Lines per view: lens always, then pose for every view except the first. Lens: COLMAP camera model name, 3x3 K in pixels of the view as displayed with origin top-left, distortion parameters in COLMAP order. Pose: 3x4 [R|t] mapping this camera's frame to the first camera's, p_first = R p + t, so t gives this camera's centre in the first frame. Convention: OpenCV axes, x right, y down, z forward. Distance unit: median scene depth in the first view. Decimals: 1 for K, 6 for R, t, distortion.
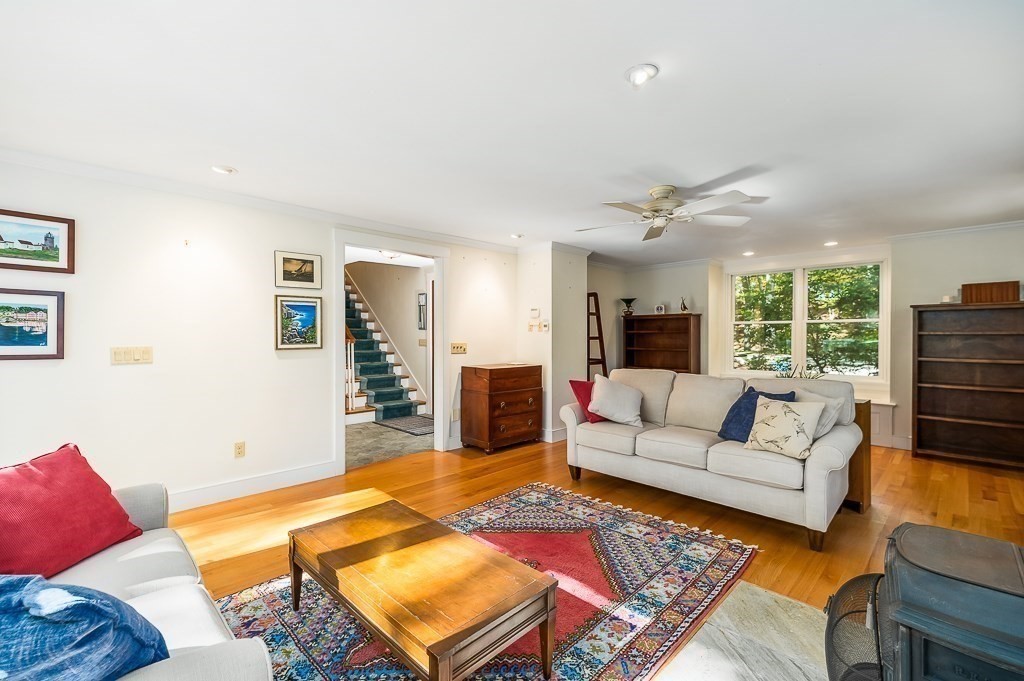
lens RADIAL K [[445.4, 0, 511.8], [0, 445.4, 337.5], [0, 0, 1]] dist [0.003639, -0.000088]
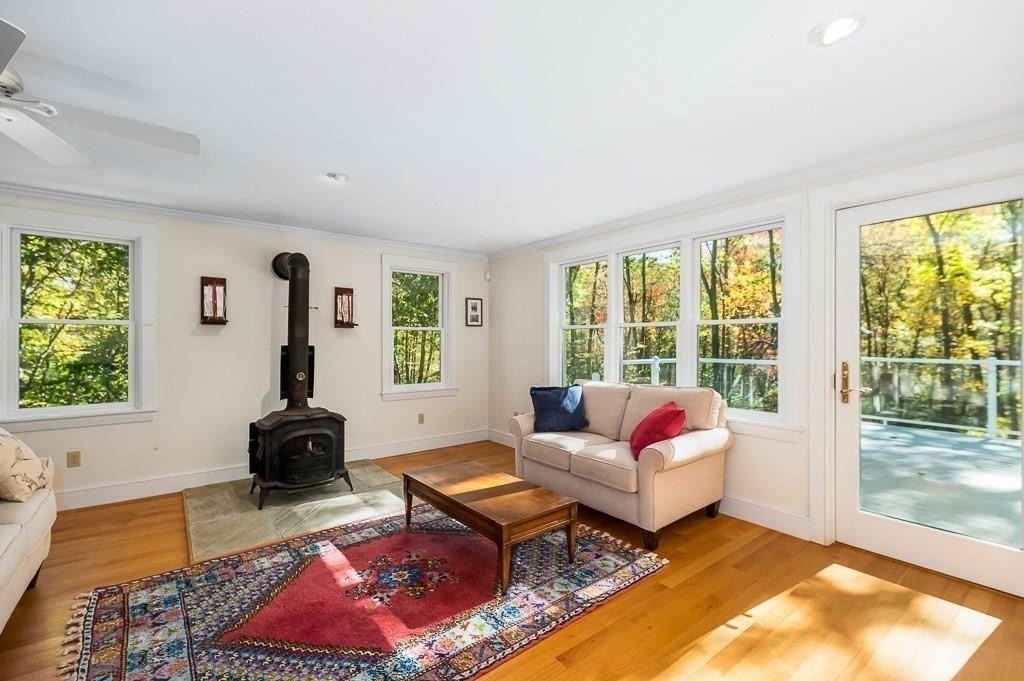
lens RADIAL K [[445.4, 0, 512.0], [0, 445.4, 340.1], [0, 0, 1]] dist [0.003639, -0.000088]
pose [[-0.992353, -0.001175, 0.123429, -0.436023], [-0.000870, 0.999996, 0.002528, -0.016444], [-0.123431, 0.002401, -0.992350, 2.089293]]
